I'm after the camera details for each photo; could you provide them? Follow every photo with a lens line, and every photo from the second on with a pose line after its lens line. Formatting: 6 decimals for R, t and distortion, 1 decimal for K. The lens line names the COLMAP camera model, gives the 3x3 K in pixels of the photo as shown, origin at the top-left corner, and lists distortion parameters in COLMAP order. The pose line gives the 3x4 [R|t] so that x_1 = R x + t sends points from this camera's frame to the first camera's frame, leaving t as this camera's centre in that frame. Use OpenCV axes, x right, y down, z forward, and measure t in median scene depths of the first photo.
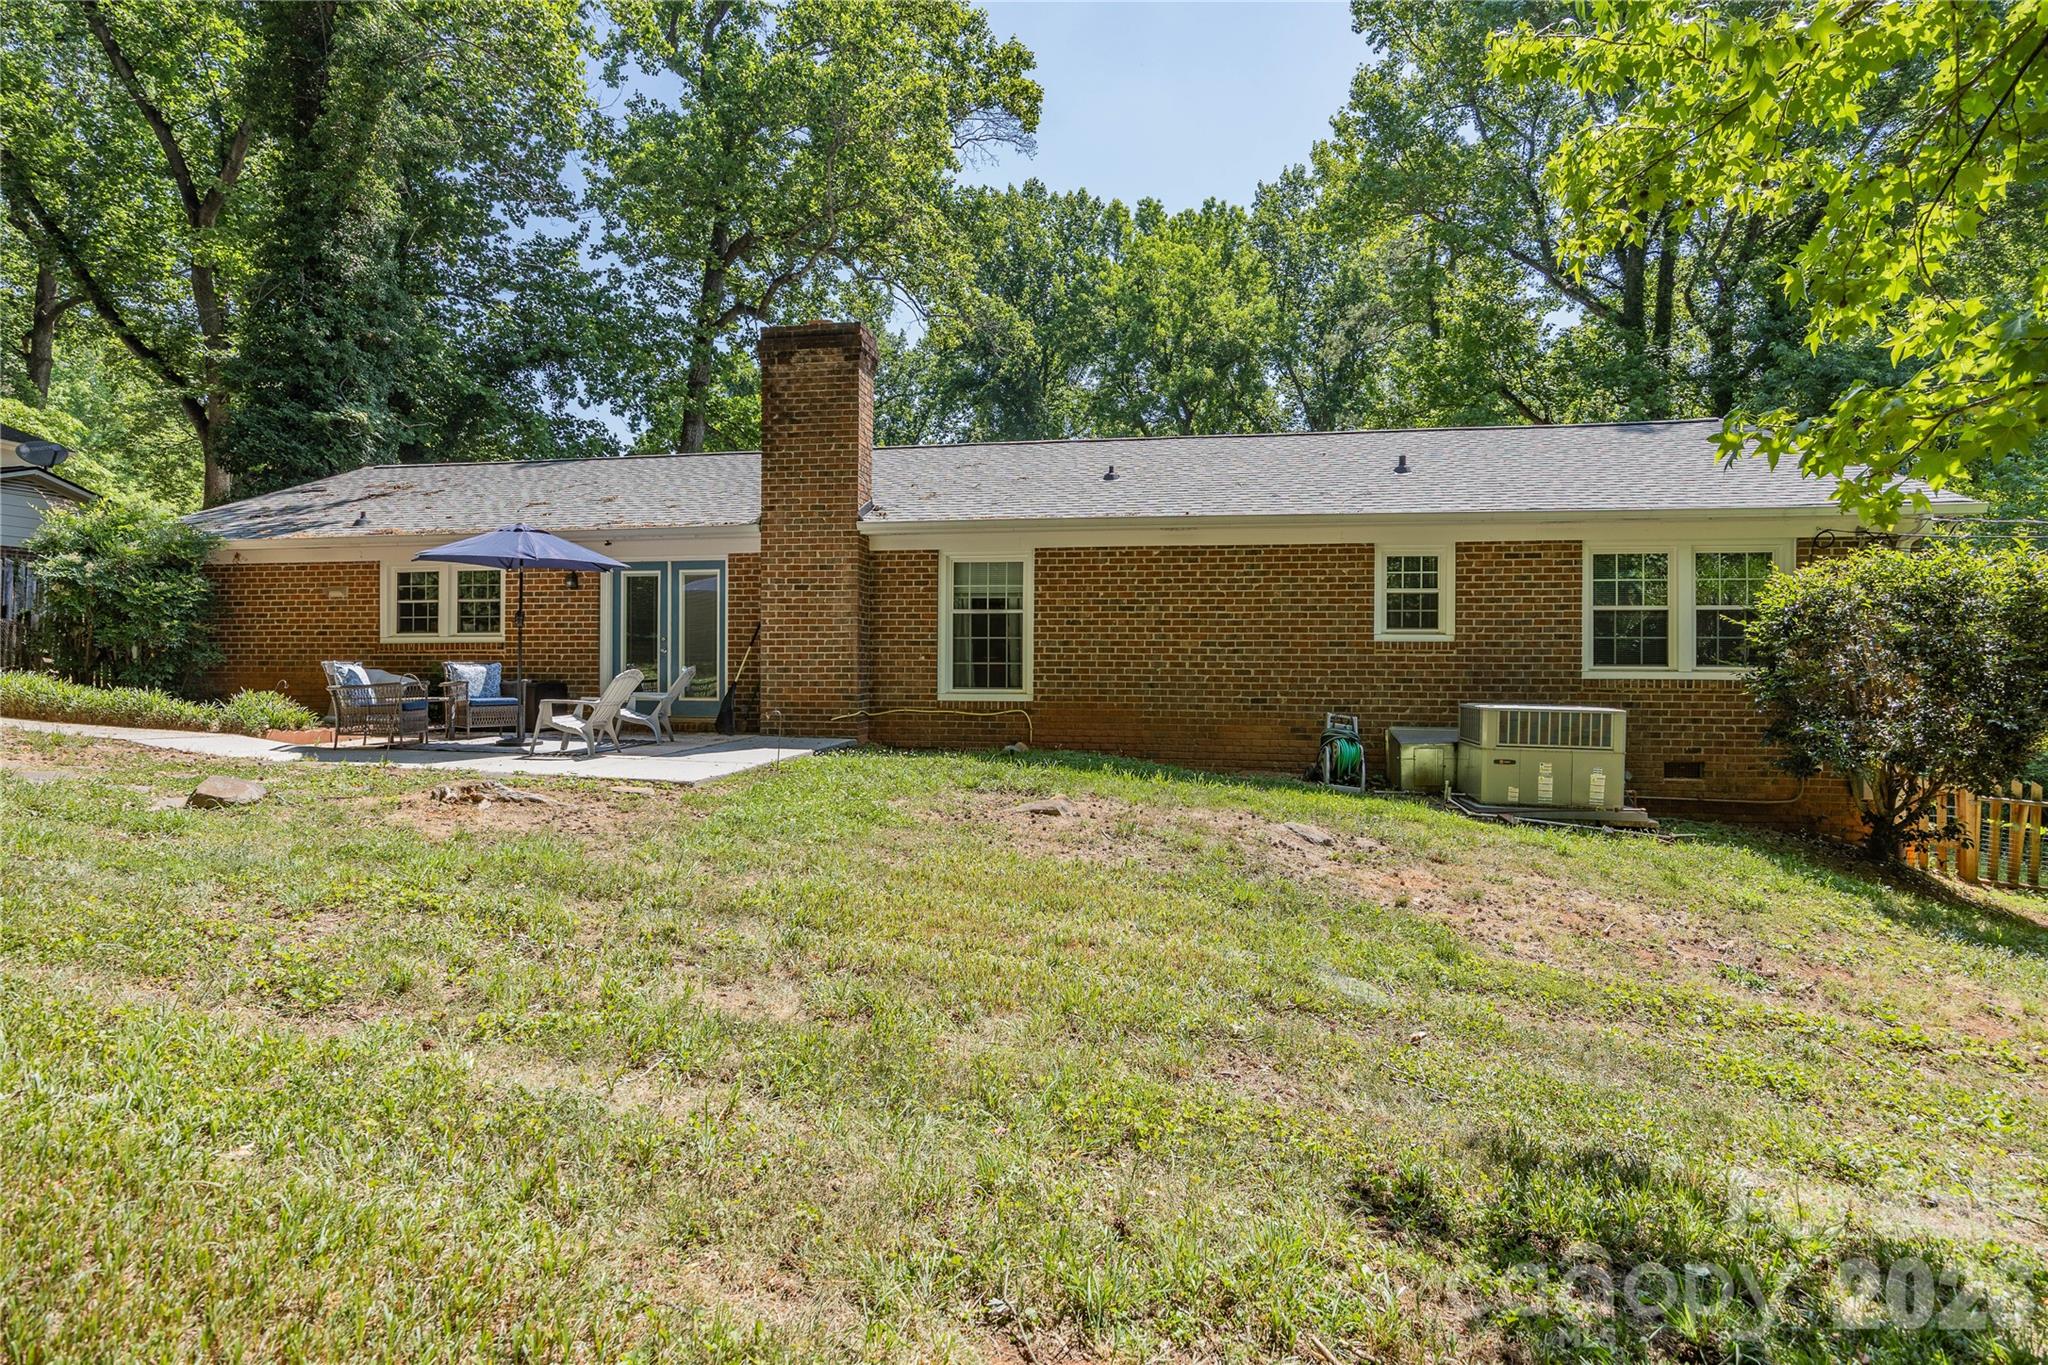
lens RADIAL K [[1017.3, 0, 1035.7], [0, 1017.3, 668.1], [0, 0, 1]] dist [-0.006894, 0.000031]
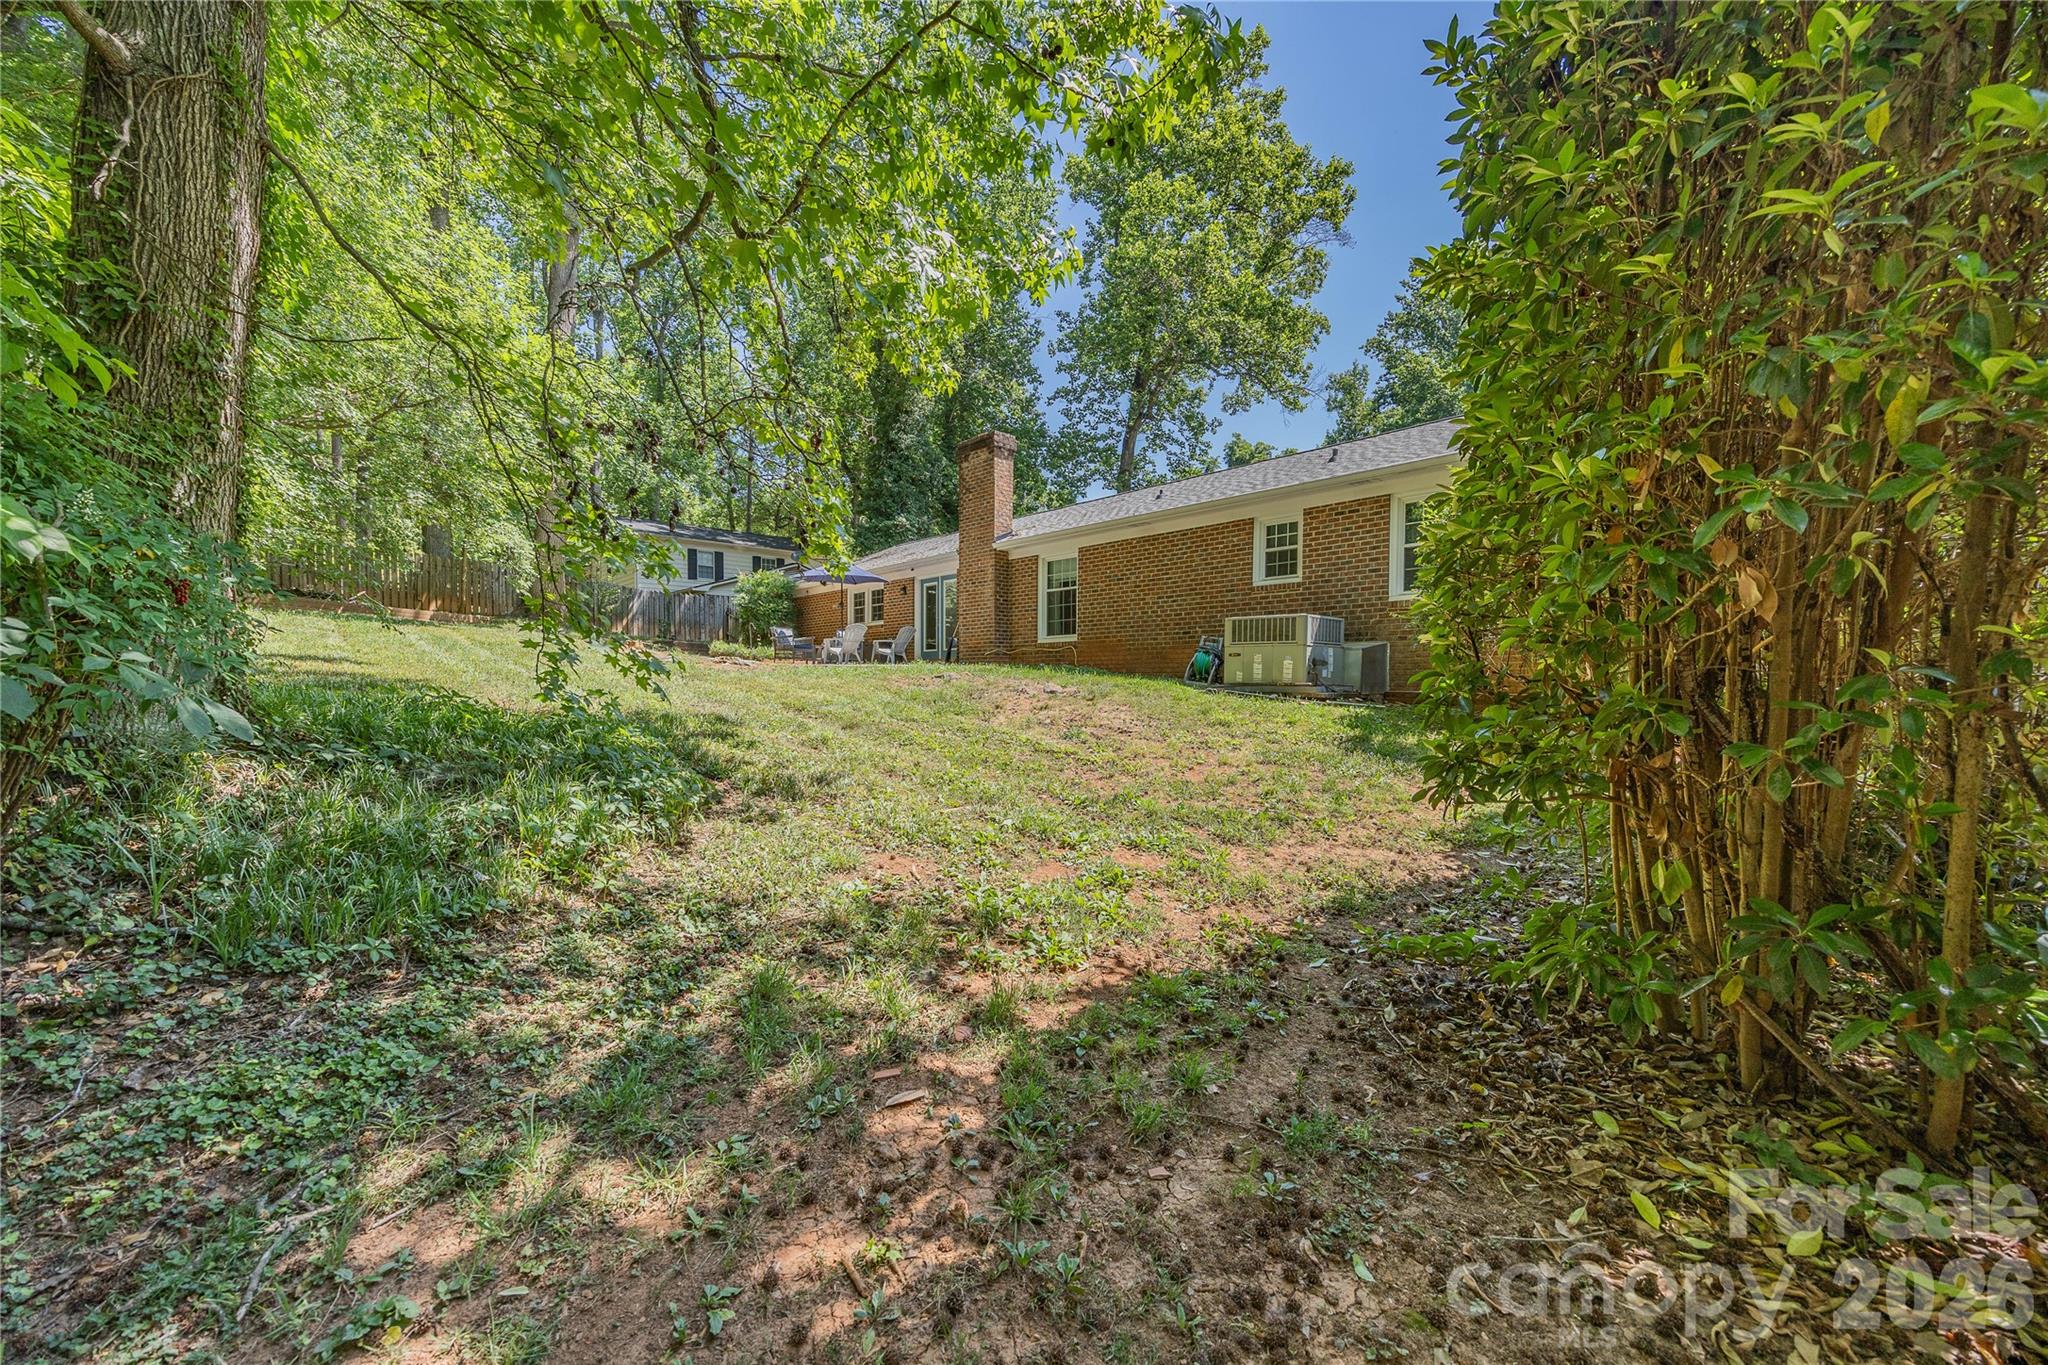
lens RADIAL K [[820.3, 0, 1020.8], [0, 820.3, 688.9], [0, 0, 1]] dist [0.001378, -0.000003]
pose [[0.782817, 0.000043, -0.622252, 0.733625], [-0.003202, 0.999987, -0.003959, 0.113575], [0.622244, 0.005092, 0.782807, -0.095204]]
